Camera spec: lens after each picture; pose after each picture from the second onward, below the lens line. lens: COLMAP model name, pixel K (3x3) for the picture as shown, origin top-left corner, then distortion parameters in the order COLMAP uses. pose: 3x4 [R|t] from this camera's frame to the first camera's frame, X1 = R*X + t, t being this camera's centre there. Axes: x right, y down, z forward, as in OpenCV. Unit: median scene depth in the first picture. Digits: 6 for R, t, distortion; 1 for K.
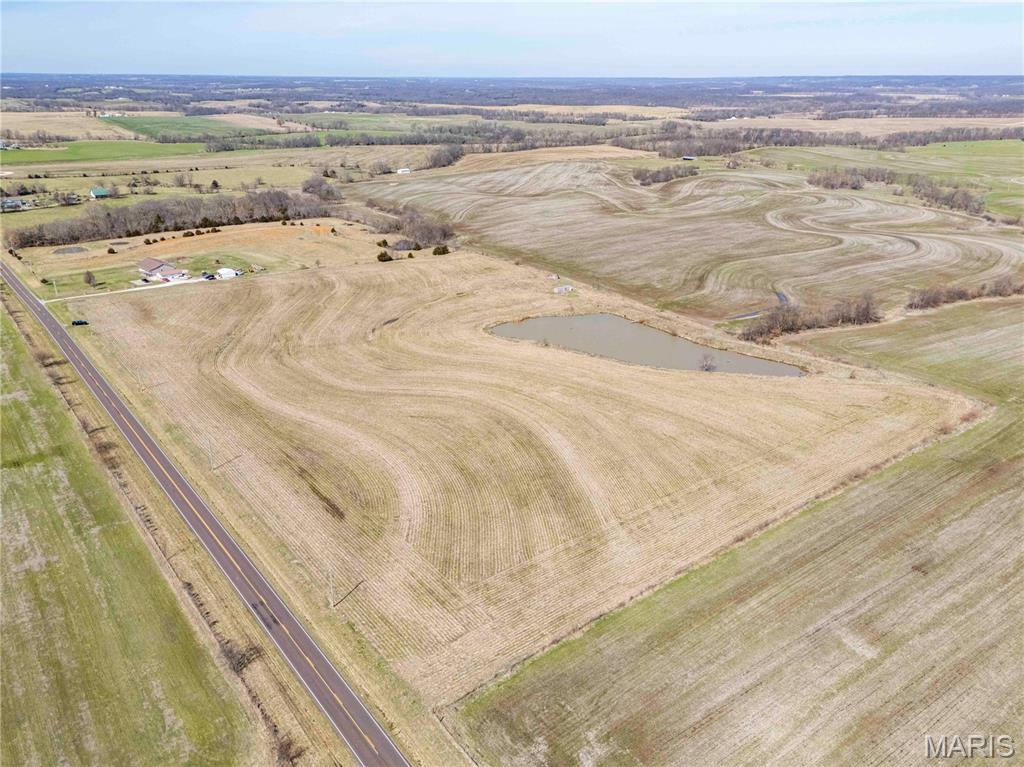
lens RADIAL K [[748.7, 0, 515.1], [0, 748.7, 386.3], [0, 0, 1]] dist [0.074688, -0.067028]
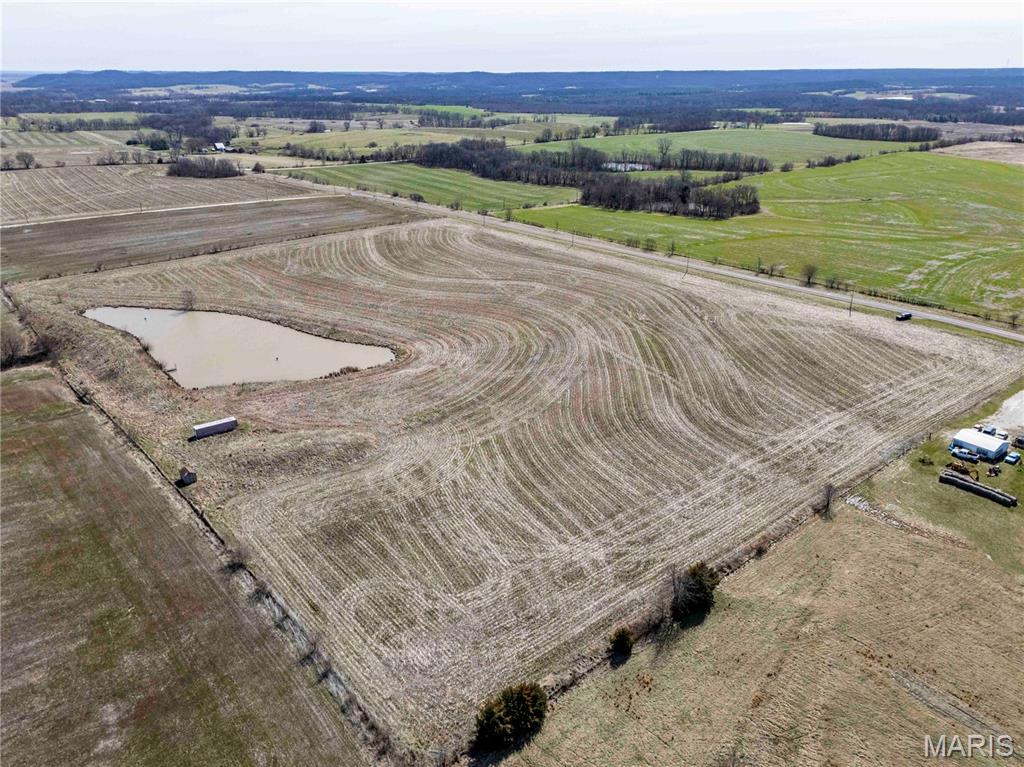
lens RADIAL K [[748.7, 0, 515.1], [0, 748.7, 386.3], [0, 0, 1]] dist [0.074688, -0.067028]
pose [[-0.999833, 0.003932, -0.017842, -0.139999], [-0.009851, 0.706447, 0.707697, -0.580582], [0.015387, 0.707755, -0.706291, 1.568282]]
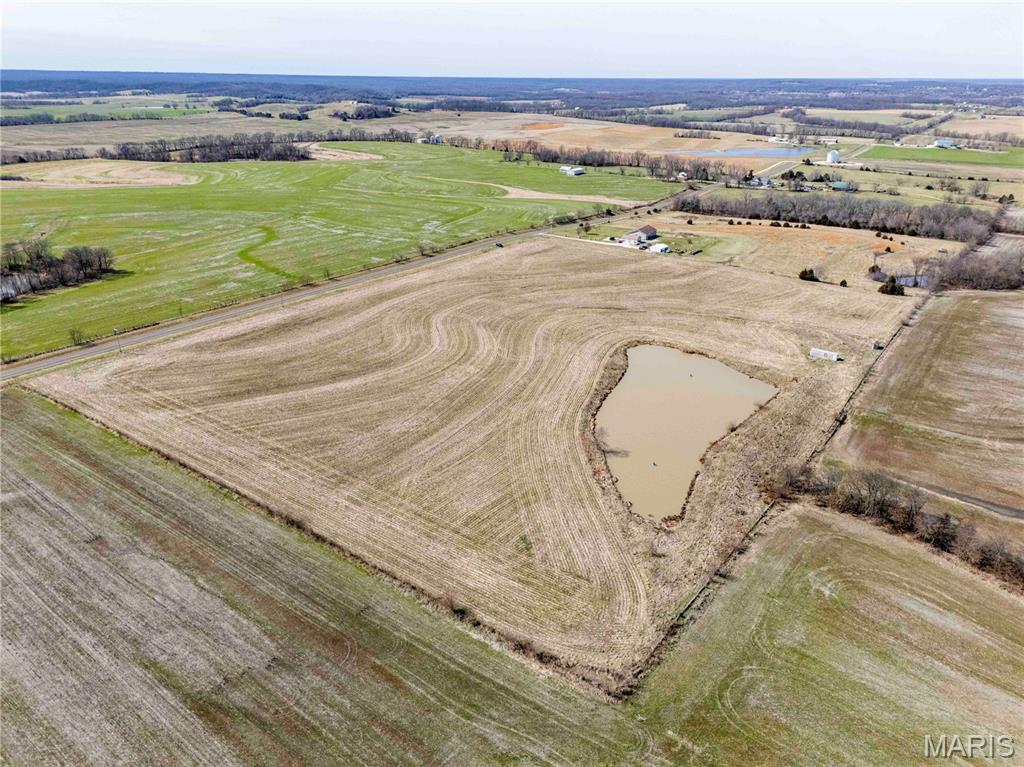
lens RADIAL K [[748.7, 0, 515.1], [0, 748.7, 386.3], [0, 0, 1]] dist [0.074688, -0.067028]
pose [[0.272174, 0.367049, -0.889492, 0.773422], [-0.373436, 0.892230, 0.253911, -0.209074], [0.886830, 0.263061, 0.379911, 0.540708]]
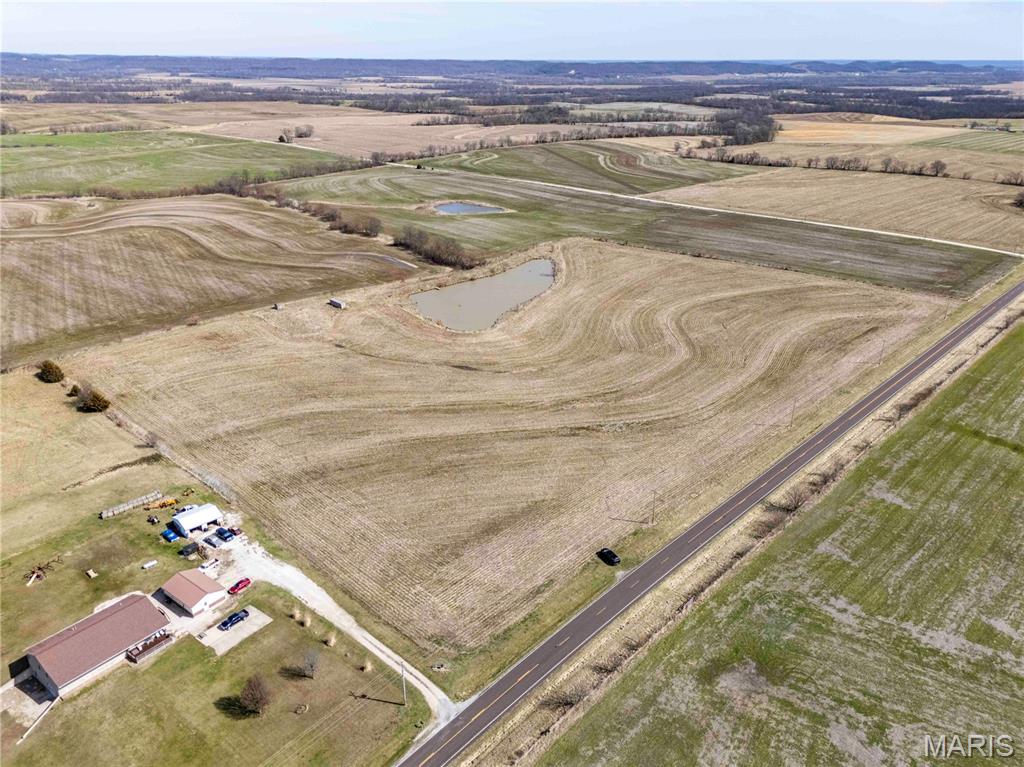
lens RADIAL K [[748.7, 0, 515.1], [0, 748.7, 386.3], [0, 0, 1]] dist [0.074688, -0.067028]
pose [[-0.135906, -0.398535, 0.907028, -0.952274], [0.371836, 0.828075, 0.419559, -0.405113], [-0.918296, 0.394286, 0.035650, 0.965609]]
